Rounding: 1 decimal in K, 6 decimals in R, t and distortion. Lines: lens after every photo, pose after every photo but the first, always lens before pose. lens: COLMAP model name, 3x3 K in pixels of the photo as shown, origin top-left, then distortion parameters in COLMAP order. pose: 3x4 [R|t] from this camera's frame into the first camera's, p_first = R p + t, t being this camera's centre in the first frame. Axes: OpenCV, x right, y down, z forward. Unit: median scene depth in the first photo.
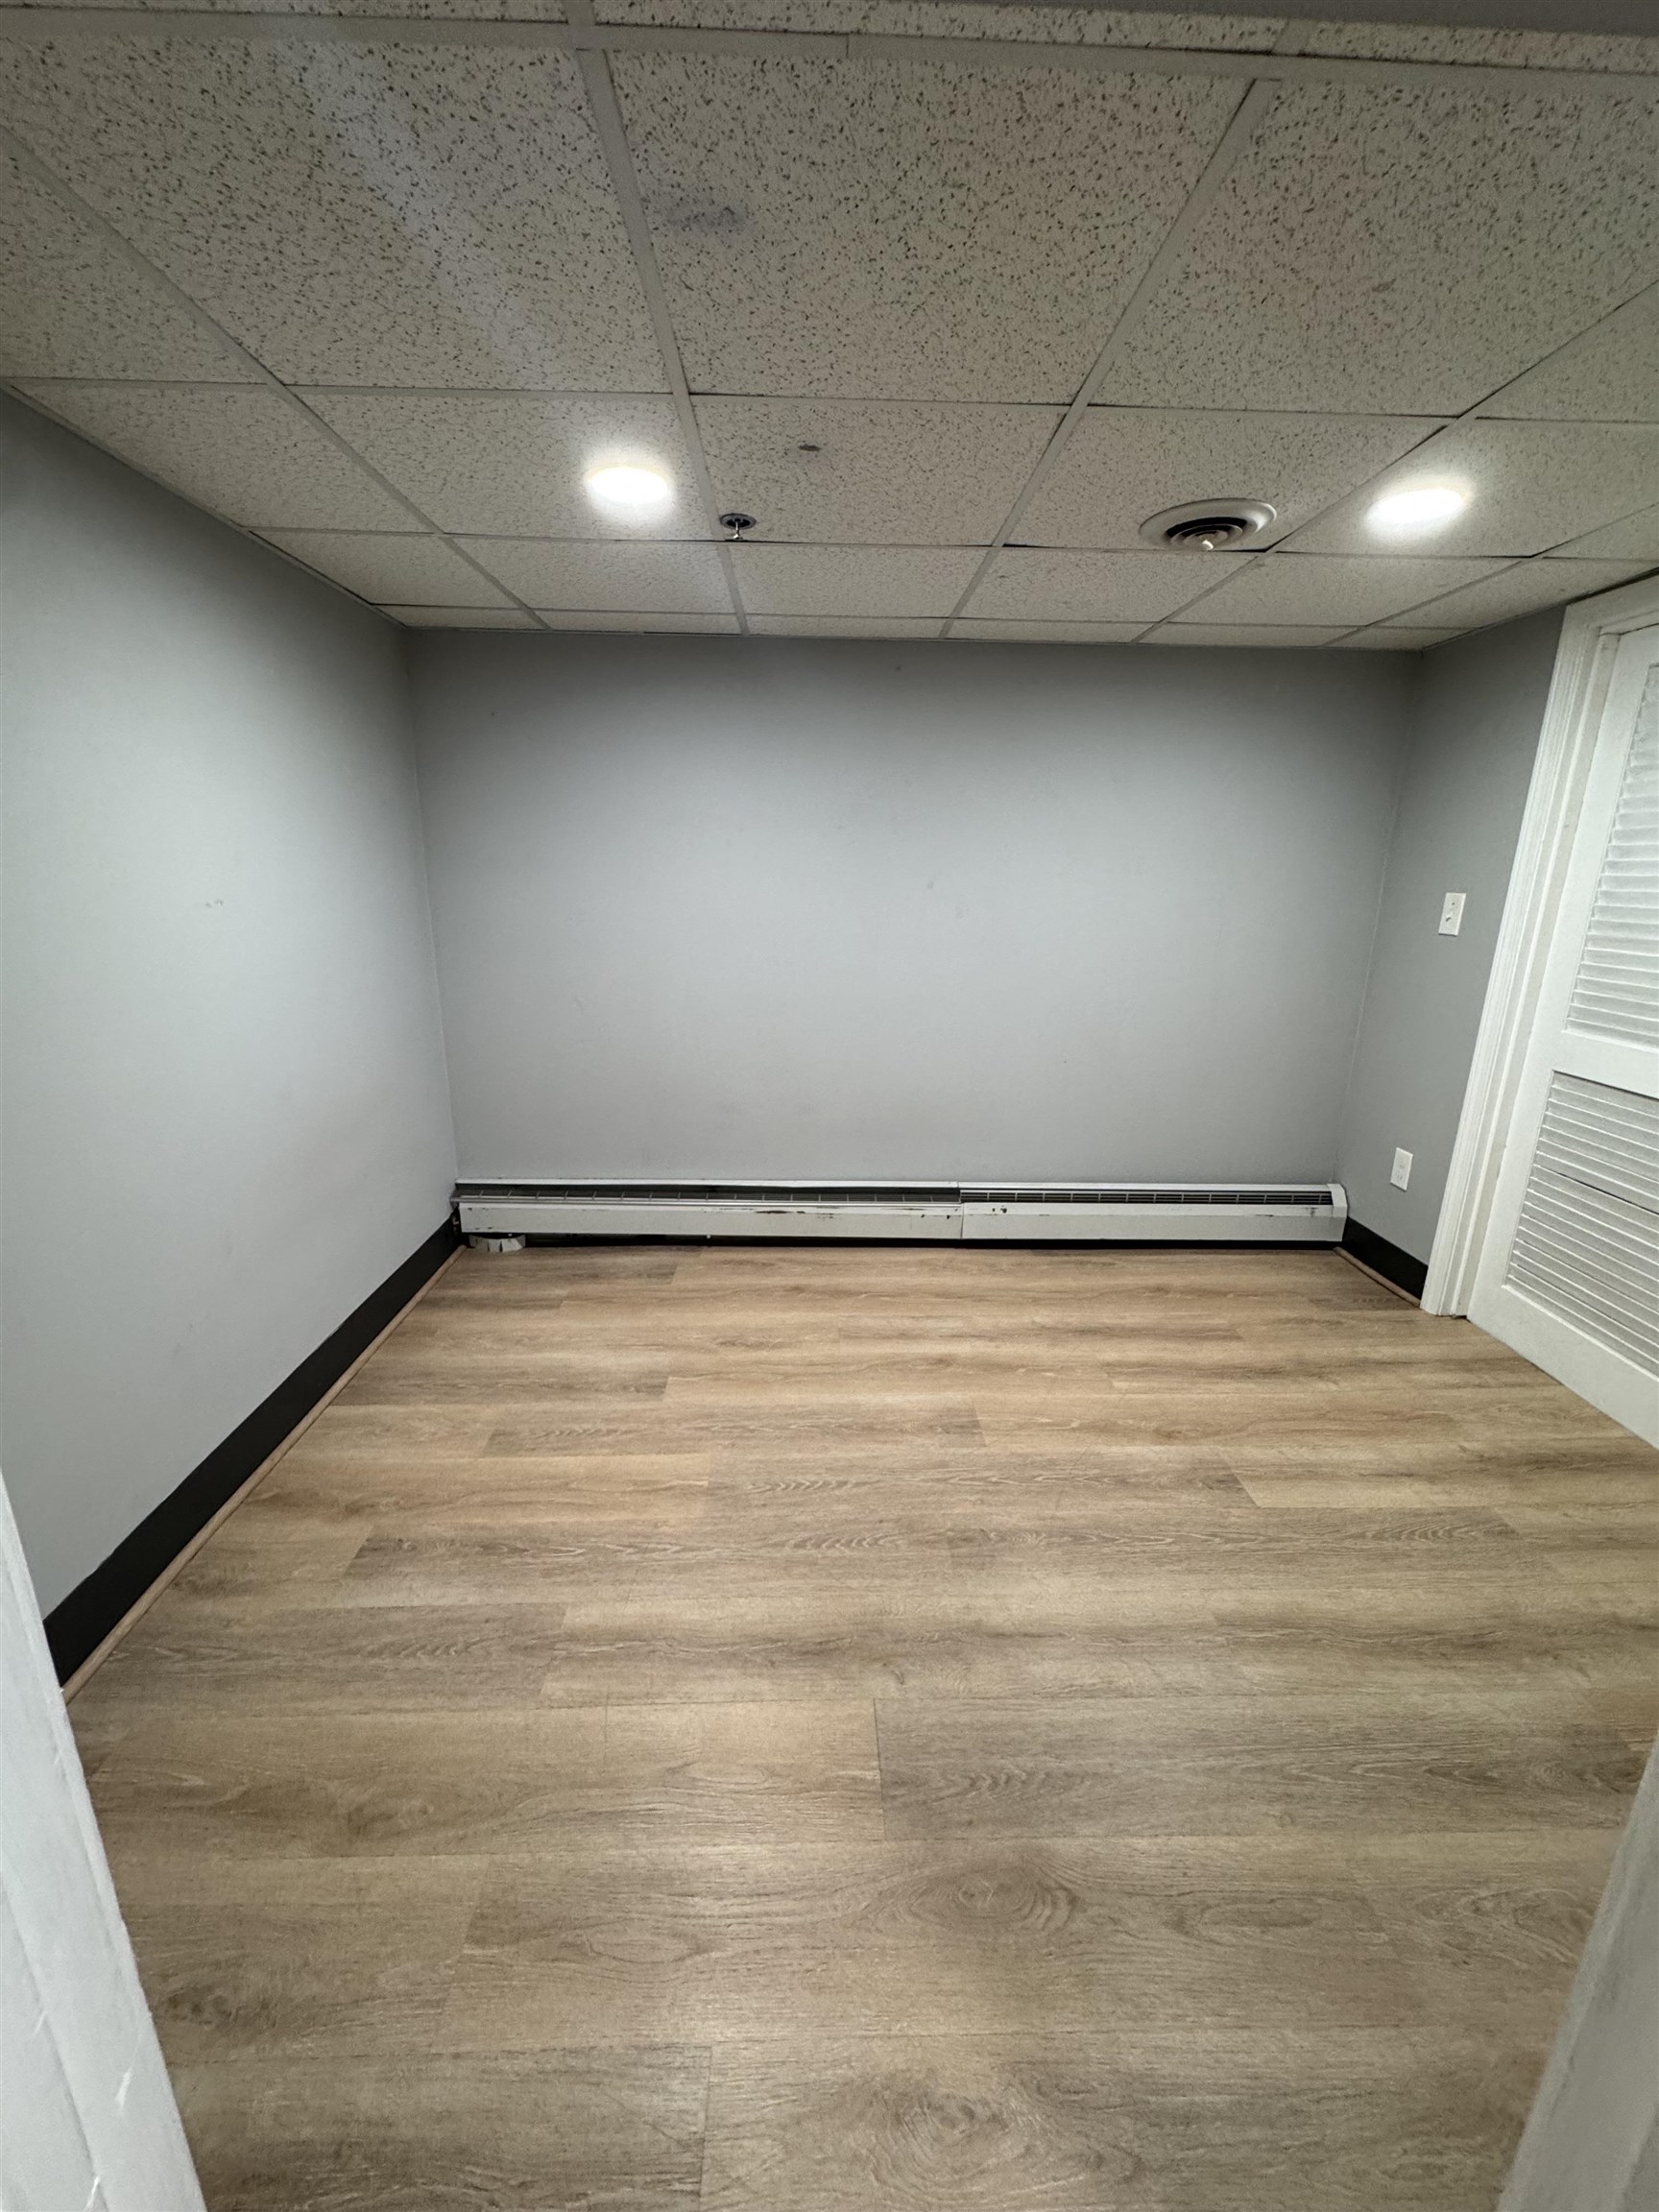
lens RADIAL K [[893.6, 0, 829.5], [0, 893.6, 1106.0], [0, 0, 1]] dist [-0.000244, 0.000109]
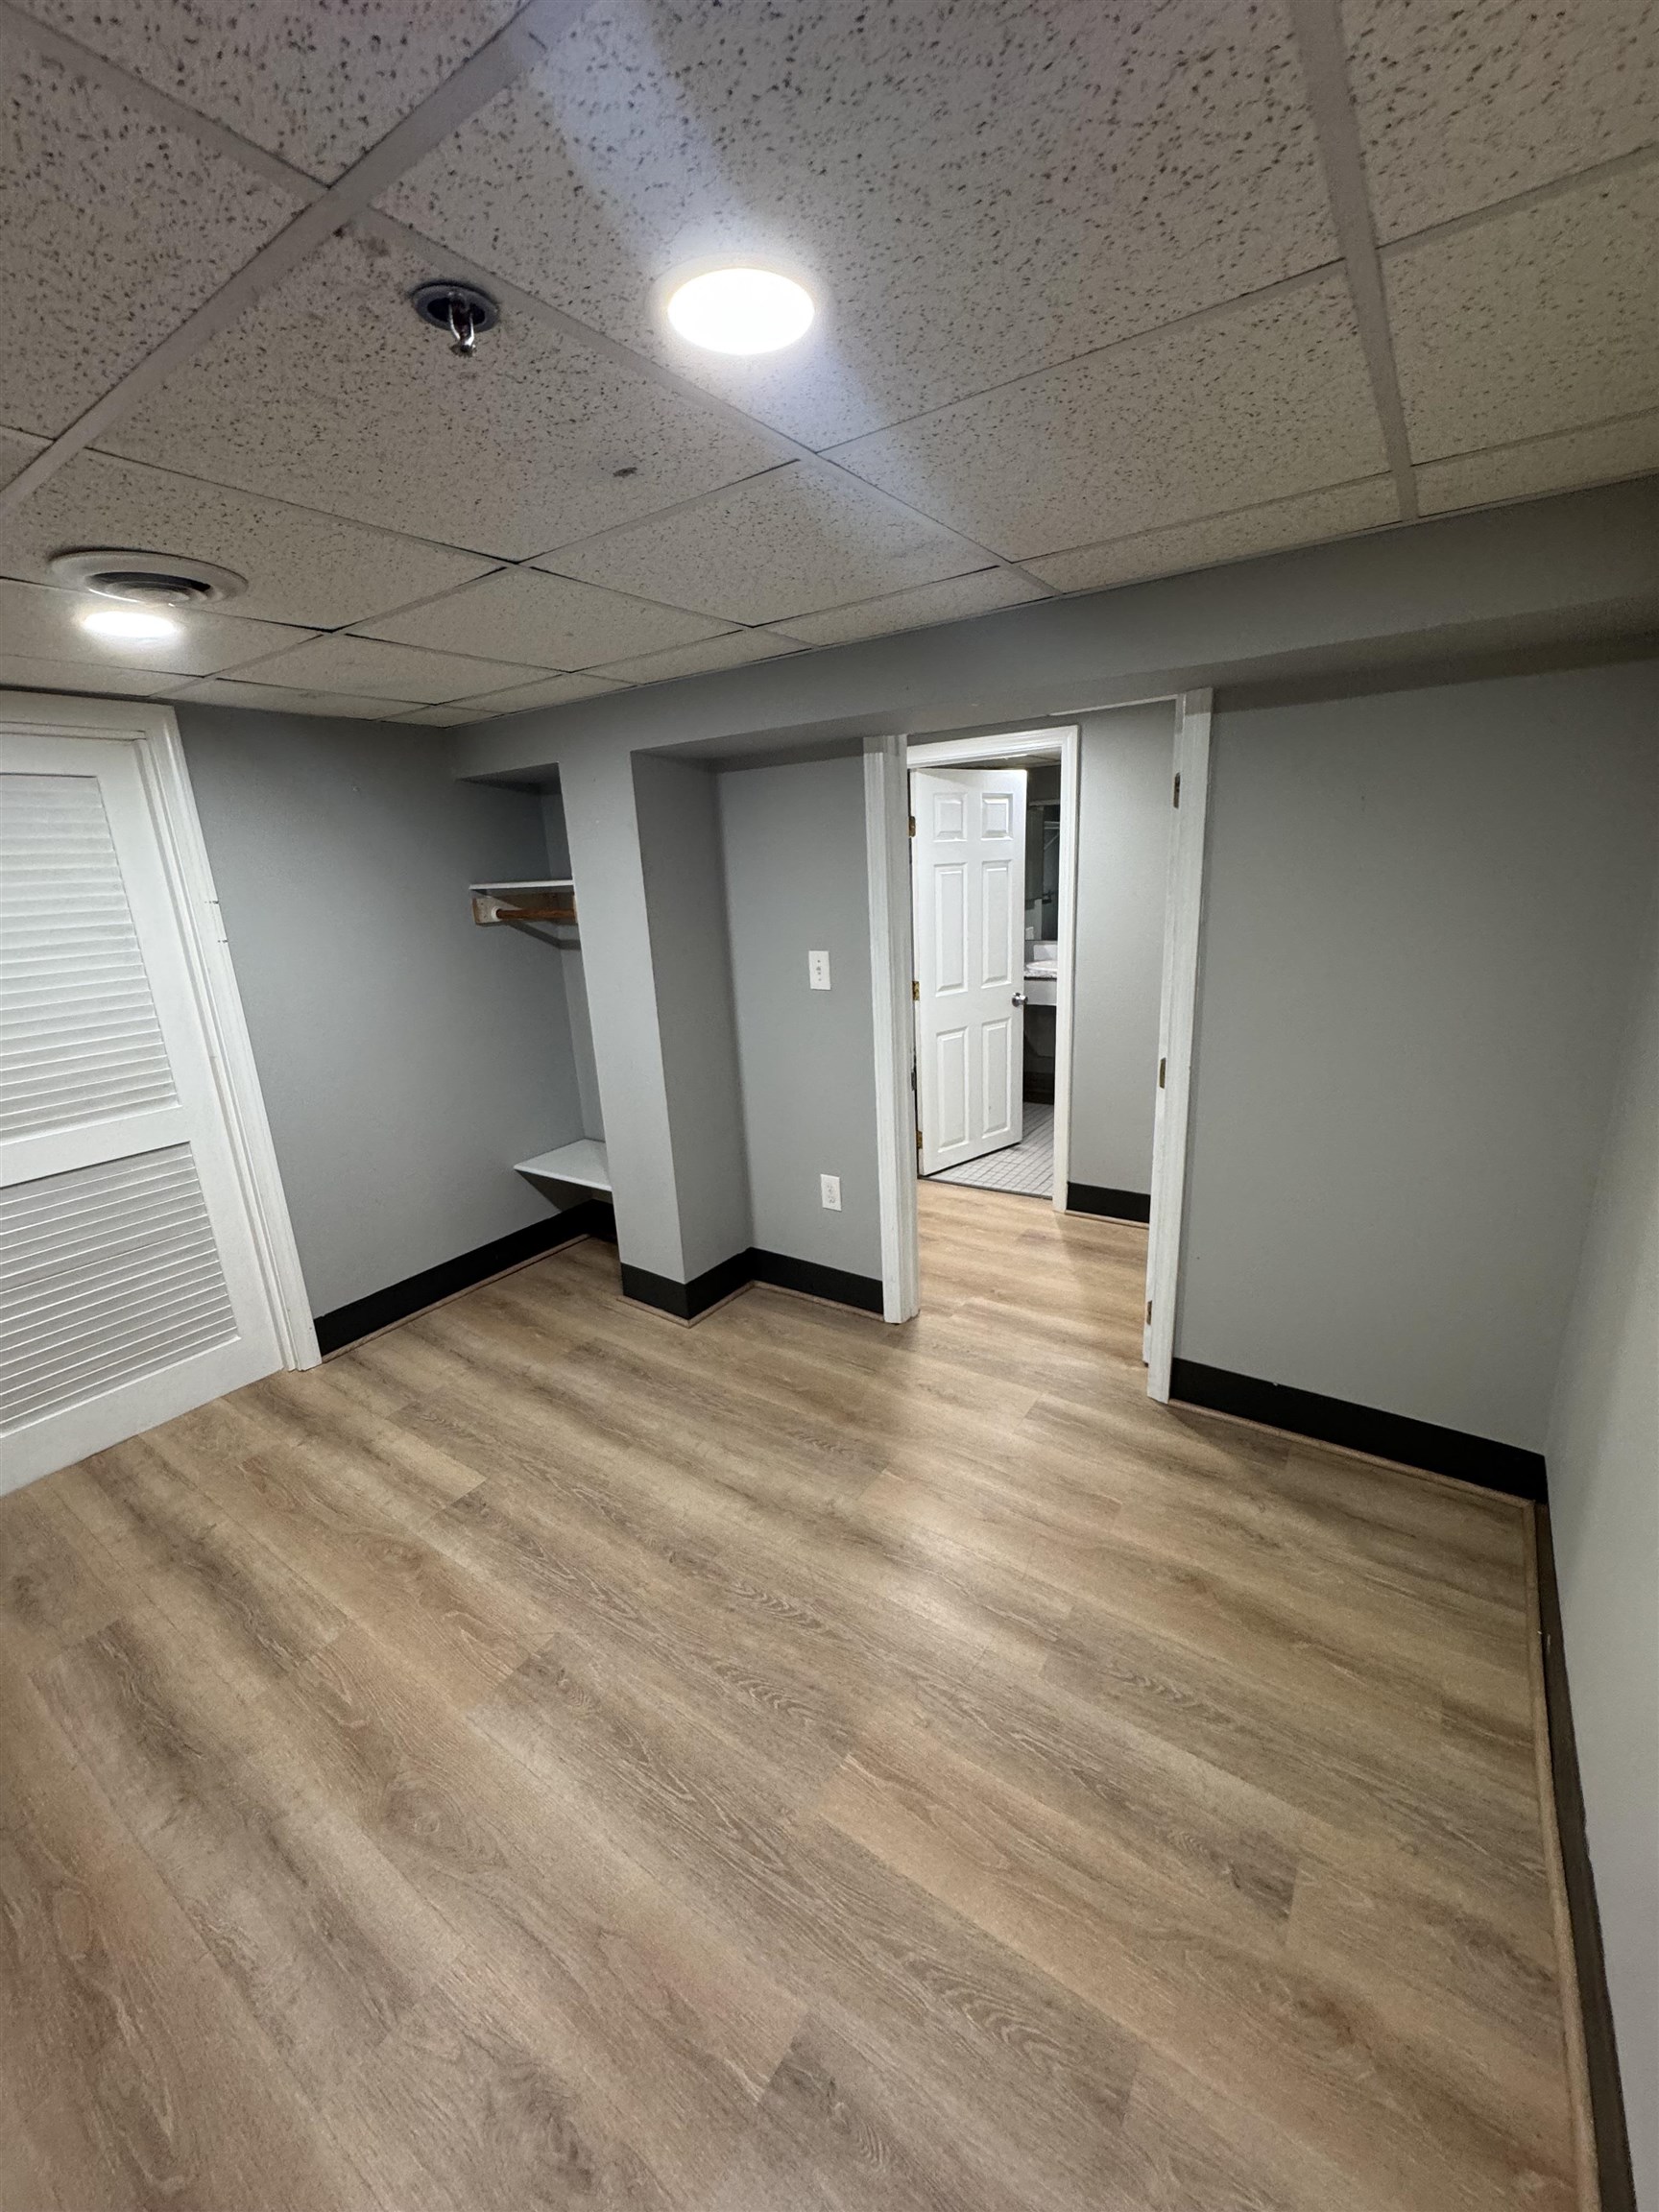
lens RADIAL K [[891.3, 0, 829.5], [0, 891.3, 1106.0], [0, 0, 1]] dist [-0.003117, -0.000282]
pose [[-0.810520, -0.132163, 0.570605, -0.531788], [0.189518, 0.862624, 0.469002, -0.477540], [-0.554202, 0.488276, -0.674127, 1.345291]]
